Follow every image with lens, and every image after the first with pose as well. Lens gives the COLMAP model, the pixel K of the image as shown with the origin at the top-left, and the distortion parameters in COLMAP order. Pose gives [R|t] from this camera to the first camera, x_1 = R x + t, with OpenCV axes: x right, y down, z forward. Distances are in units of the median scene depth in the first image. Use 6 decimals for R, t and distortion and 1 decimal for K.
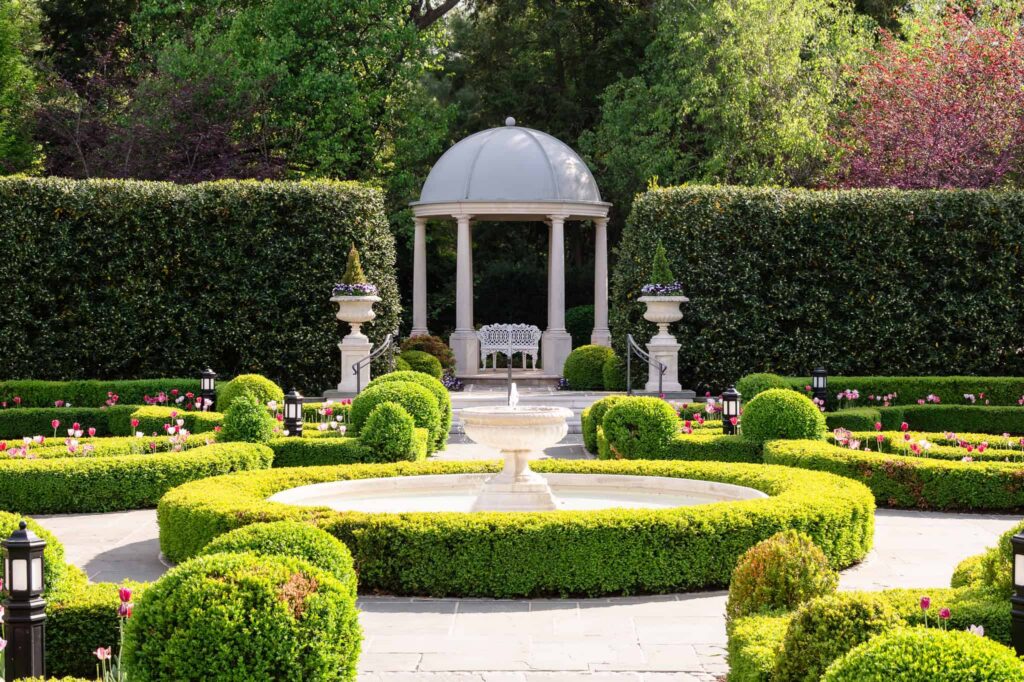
lens RADIAL K [[2520.7, 0, 513.1], [0, 2520.7, 341.1], [0, 0, 1]] dist [0.028237, 0.000000]
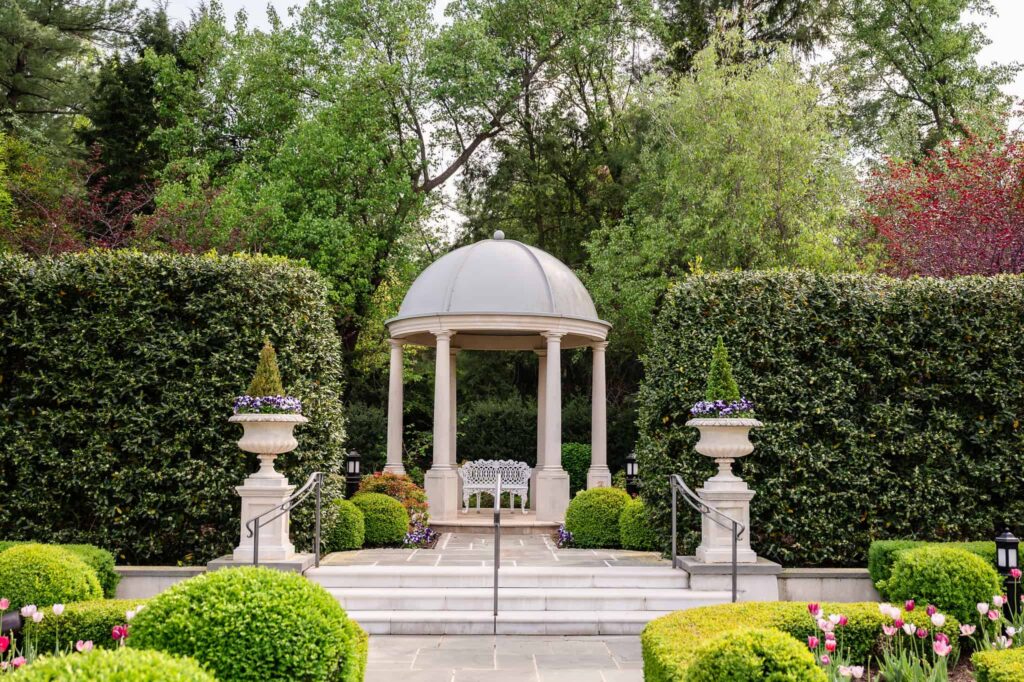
lens RADIAL K [[1077.7, 0, 513.1], [0, 1077.7, 339.2], [0, 0, 1]] dist [-0.013701, 0.000000]
pose [[0.999836, 0.009043, 0.015660, -0.001983], [-0.007078, 0.992600, -0.121225, -0.003532], [-0.016640, 0.121094, 0.992502, 0.707771]]
